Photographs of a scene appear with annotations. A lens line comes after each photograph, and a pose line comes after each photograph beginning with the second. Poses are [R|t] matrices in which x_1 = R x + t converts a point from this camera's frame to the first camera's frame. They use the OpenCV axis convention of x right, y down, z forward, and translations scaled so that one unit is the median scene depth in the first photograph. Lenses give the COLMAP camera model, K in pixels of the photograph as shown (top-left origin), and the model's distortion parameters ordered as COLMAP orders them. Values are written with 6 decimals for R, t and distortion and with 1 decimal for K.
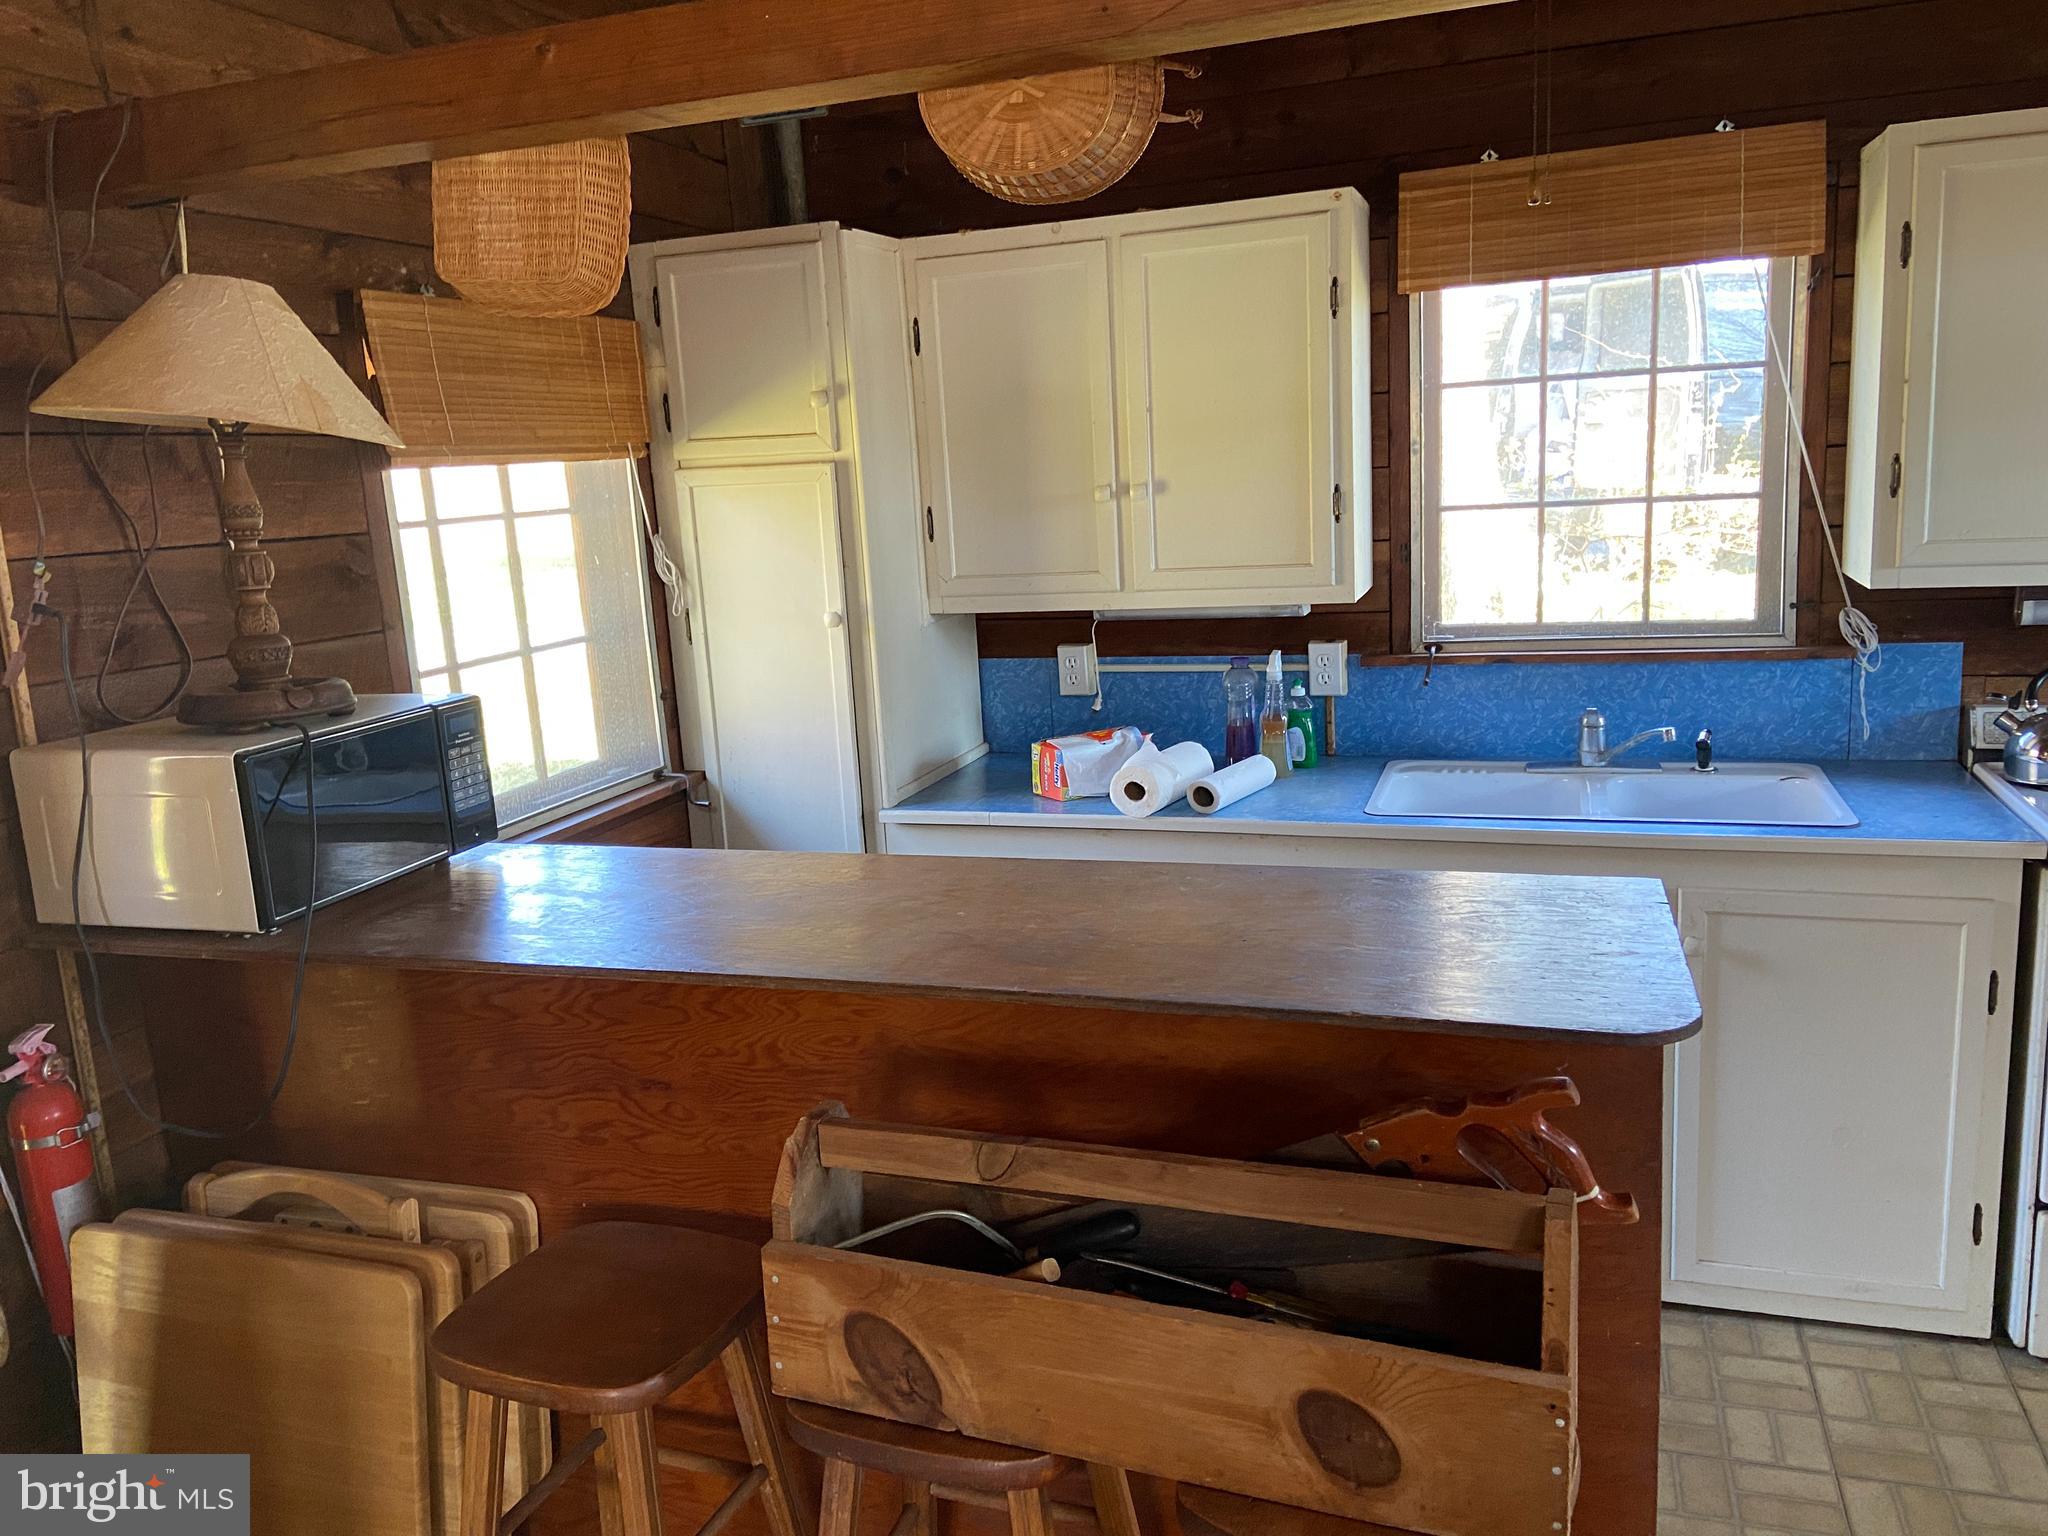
lens RADIAL K [[1468.7, 0, 1020.5], [0, 1468.7, 759.0], [0, 0, 1]] dist [0.119938, -0.135395]
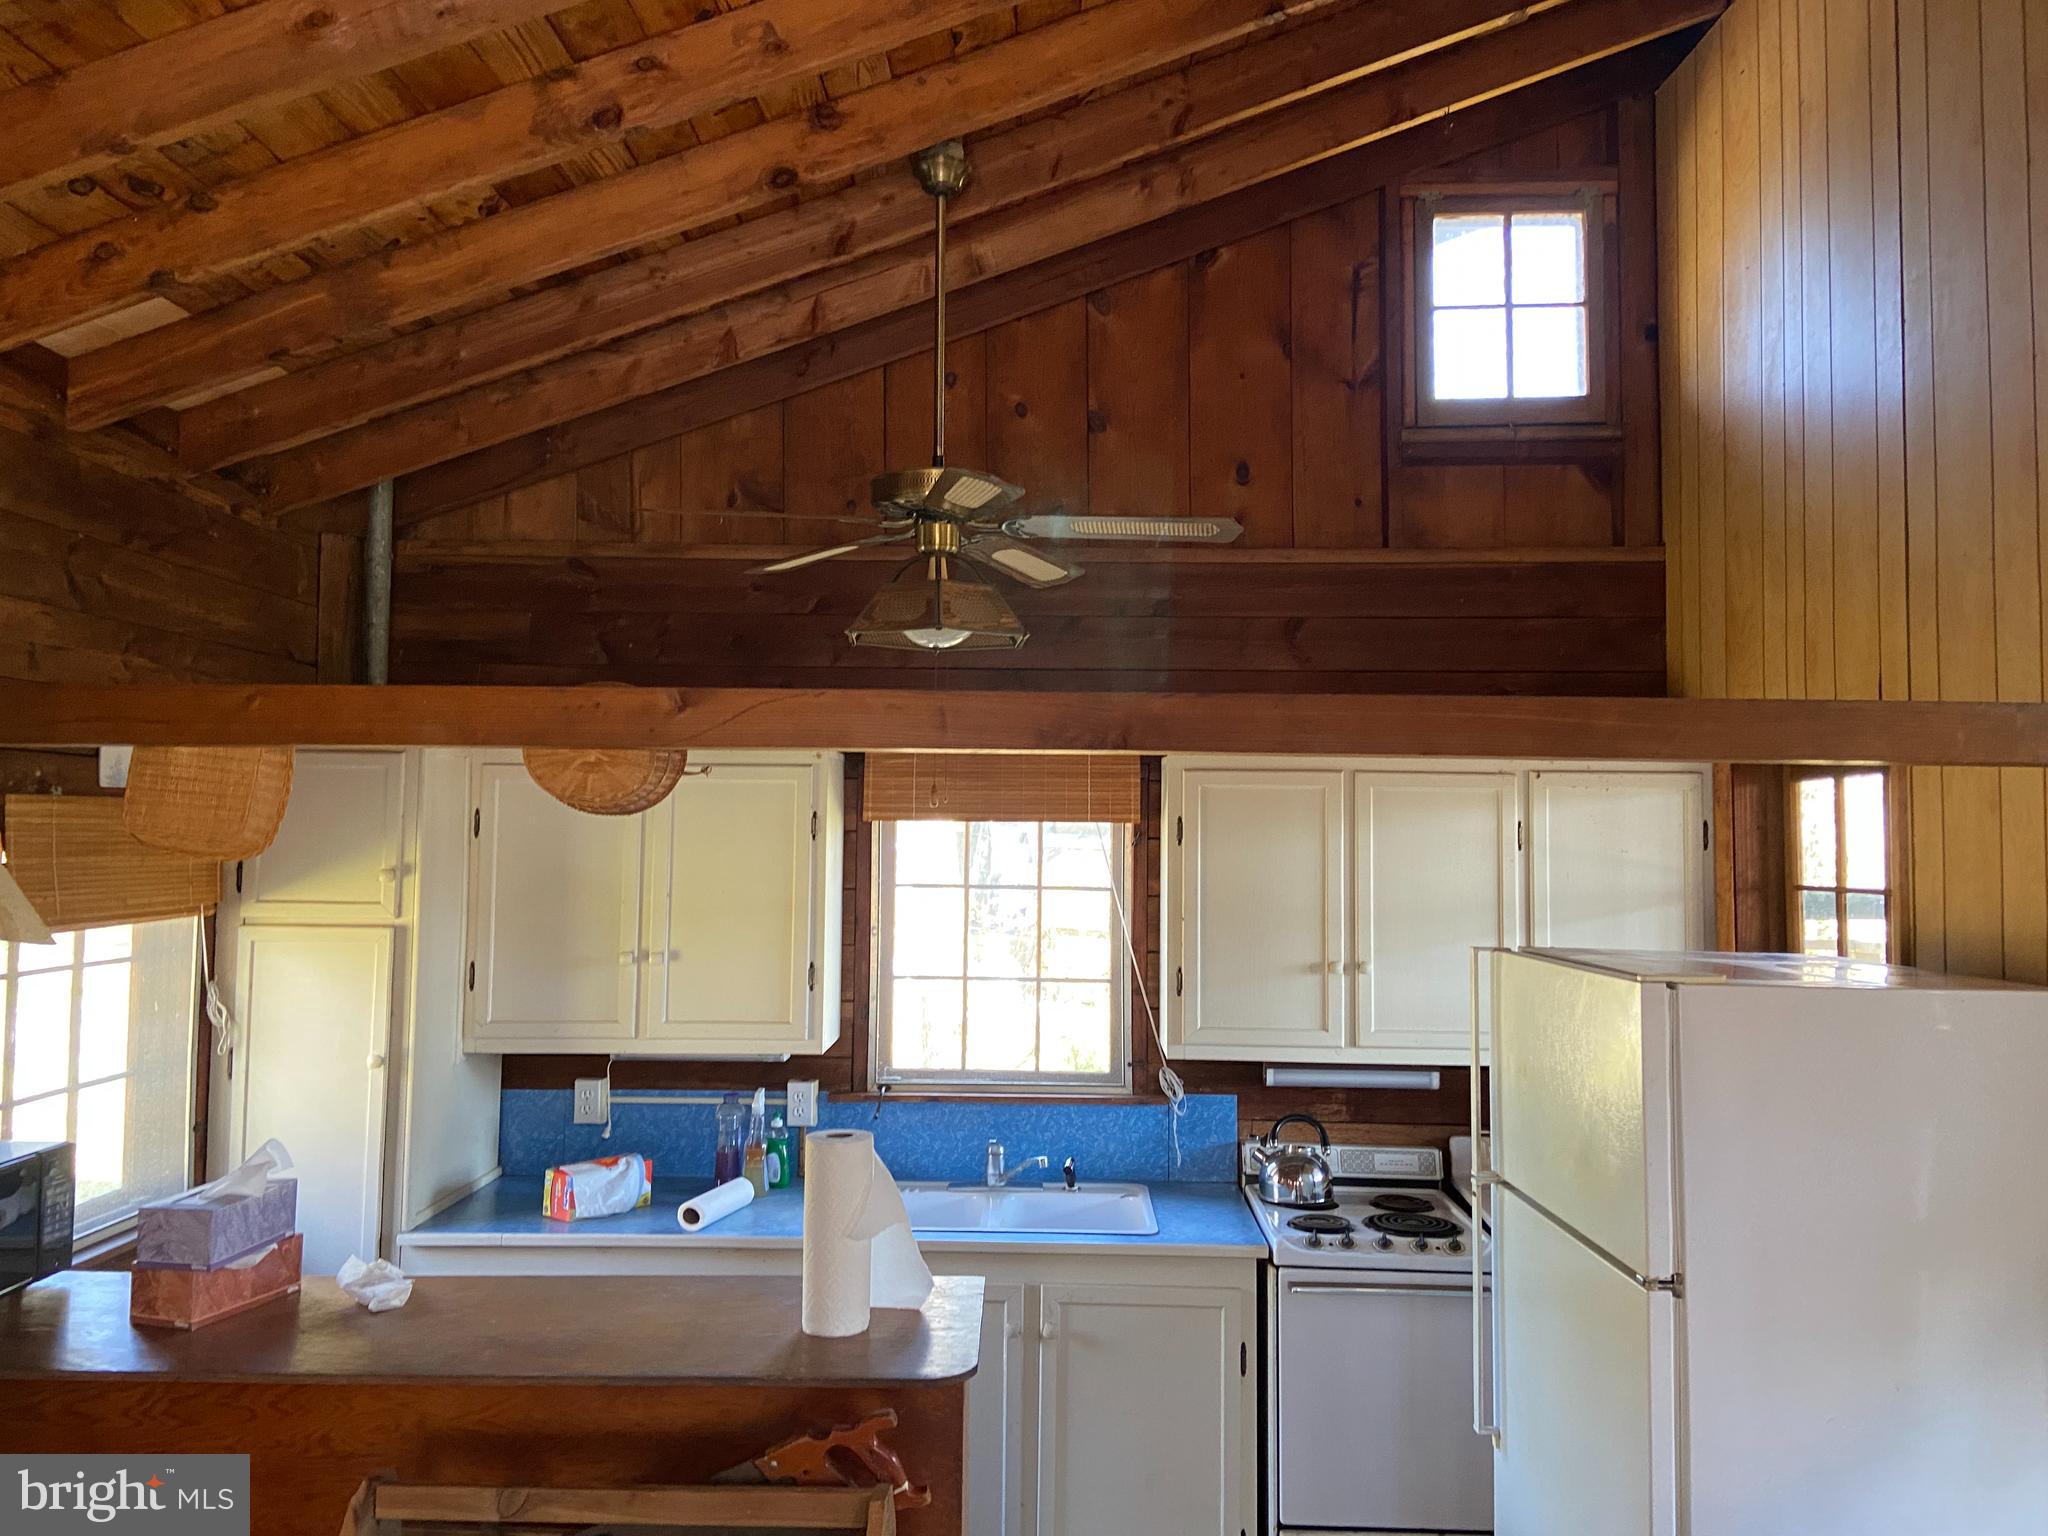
lens RADIAL K [[1468.7, 0, 1020.5], [0, 1468.7, 759.0], [0, 0, 1]] dist [0.119938, -0.135395]
pose [[0.948342, 0.086213, 0.305310, -0.025732], [-0.004580, 0.965988, -0.258547, -0.021451], [-0.317215, 0.243793, 0.916482, -0.298426]]
